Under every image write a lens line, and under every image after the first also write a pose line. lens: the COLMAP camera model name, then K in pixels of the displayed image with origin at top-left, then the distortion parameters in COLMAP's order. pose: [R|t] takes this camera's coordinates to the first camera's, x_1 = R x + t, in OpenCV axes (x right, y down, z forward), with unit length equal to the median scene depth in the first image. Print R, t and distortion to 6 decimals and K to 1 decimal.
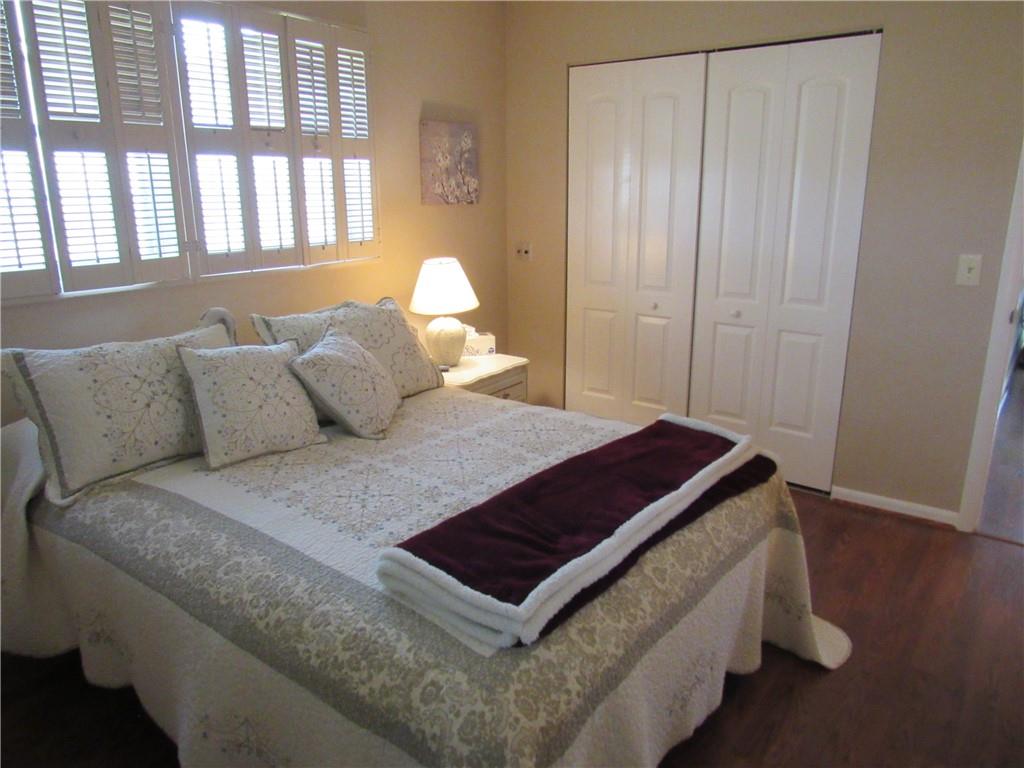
lens RADIAL K [[732.2, 0, 509.3], [0, 732.2, 377.5], [0, 0, 1]] dist [-0.031358, 0.011694]
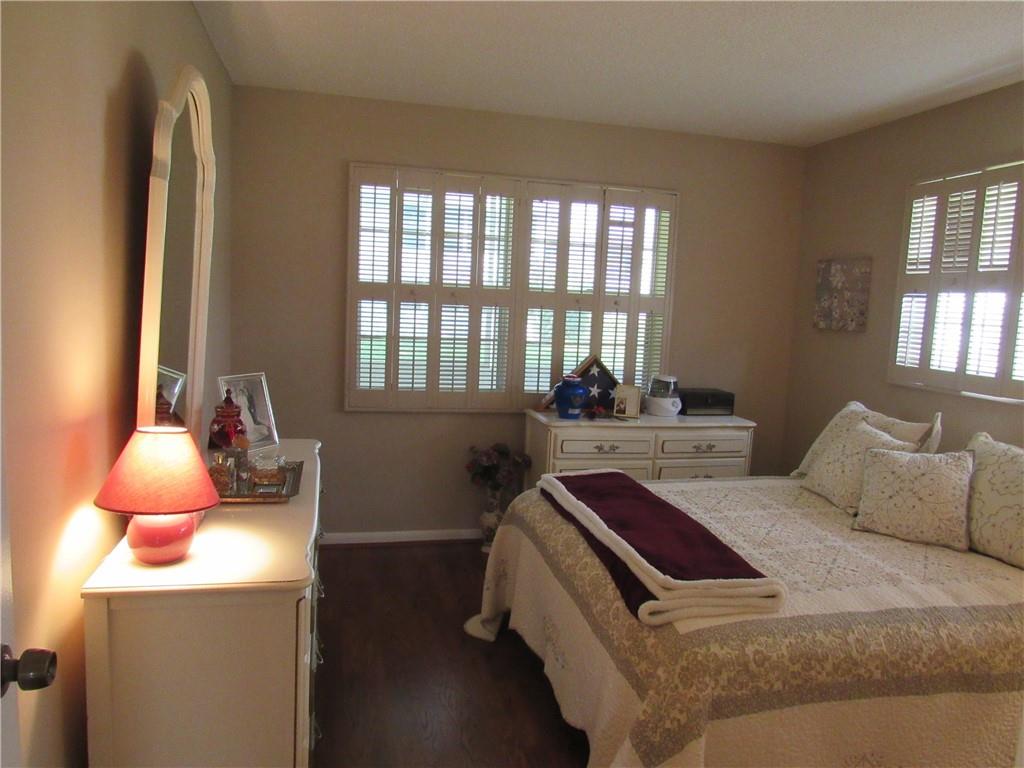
lens RADIAL K [[732.2, 0, 509.5], [0, 732.2, 389.7], [0, 0, 1]] dist [-0.031358, 0.011694]
pose [[-0.628623, 0.069258, -0.774620, 0.936987], [-0.240771, 0.929761, 0.278520, -0.278334], [0.739501, 0.361590, -0.567794, 1.069663]]
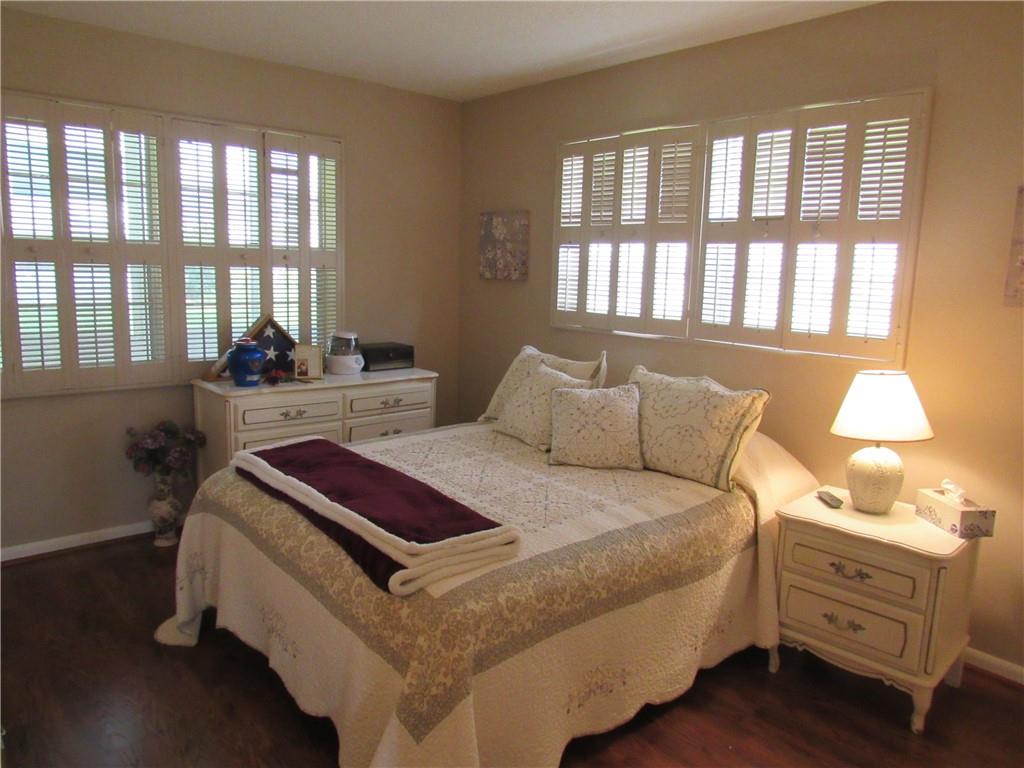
lens RADIAL K [[732.2, 0, 515.7], [0, 732.2, 387.3], [0, 0, 1]] dist [-0.031358, 0.011694]
pose [[-0.191039, 0.157992, -0.968784, 0.929376], [-0.279533, 0.937338, 0.207987, -0.255941], [0.940939, 0.310541, -0.134904, 0.982237]]
